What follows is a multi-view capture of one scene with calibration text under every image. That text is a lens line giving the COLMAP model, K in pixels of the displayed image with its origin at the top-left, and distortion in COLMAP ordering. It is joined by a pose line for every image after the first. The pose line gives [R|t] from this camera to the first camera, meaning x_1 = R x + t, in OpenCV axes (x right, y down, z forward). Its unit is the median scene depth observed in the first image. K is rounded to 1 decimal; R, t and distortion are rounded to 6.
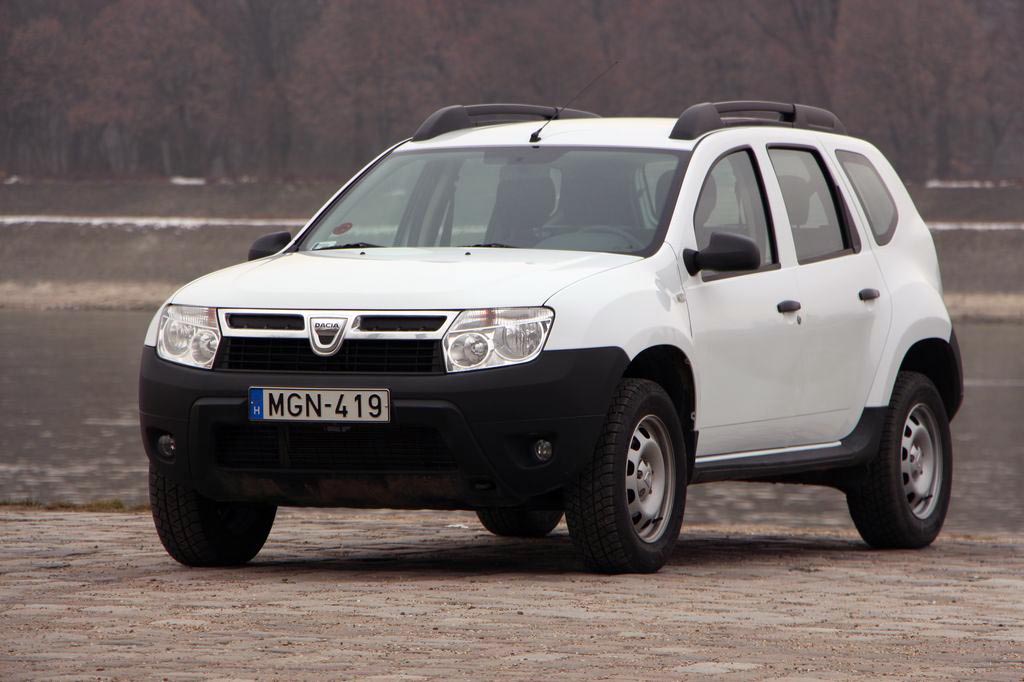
lens RADIAL K [[6125.2, 0, 512.0], [0, 6125.2, 341.0], [0, 0, 1]] dist [2.007493, 8.836652]
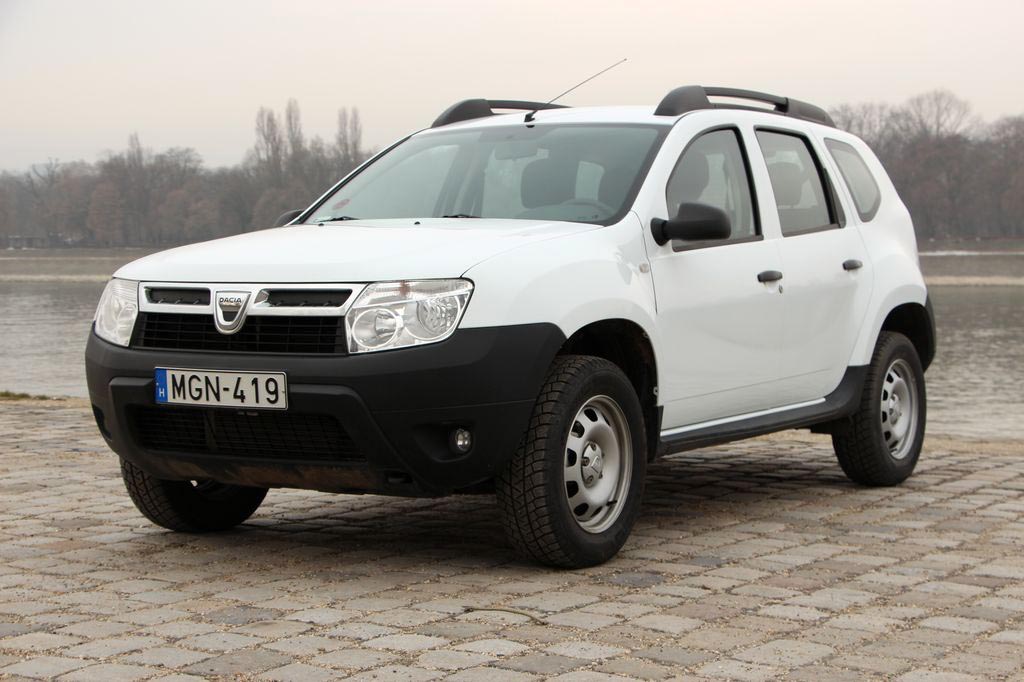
lens RADIAL K [[1808.8, 0, 512.0], [0, 1808.8, 363.4], [0, 0, 1]] dist [0.198882, 0.078527]
pose [[0.989319, 0.001038, -0.145765, 0.050222], [0.005071, 0.999124, 0.041534, -0.004146], [0.145680, -0.041830, 0.988447, 0.740046]]
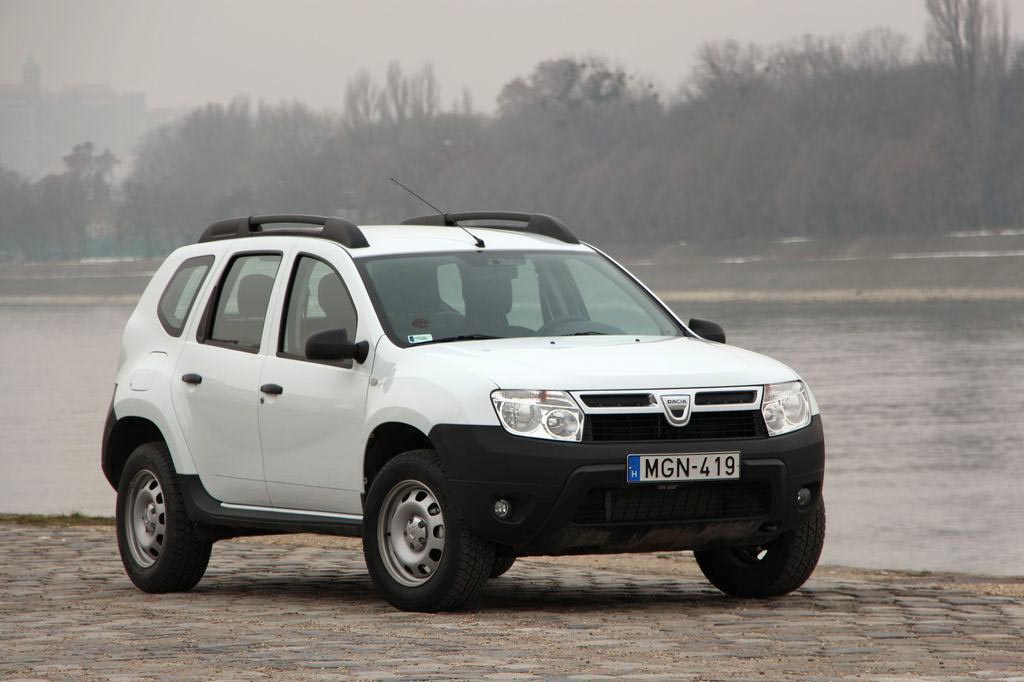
lens RADIAL K [[6199.4, 0, 512.0], [0, 6199.4, 341.0], [0, 0, 1]] dist [1.939482, 11.956125]
pose [[0.633624, -0.025755, 0.773212, -1.000179], [0.032417, 0.999452, 0.006726, -0.023818], [-0.772962, 0.020803, 0.634112, 0.246330]]
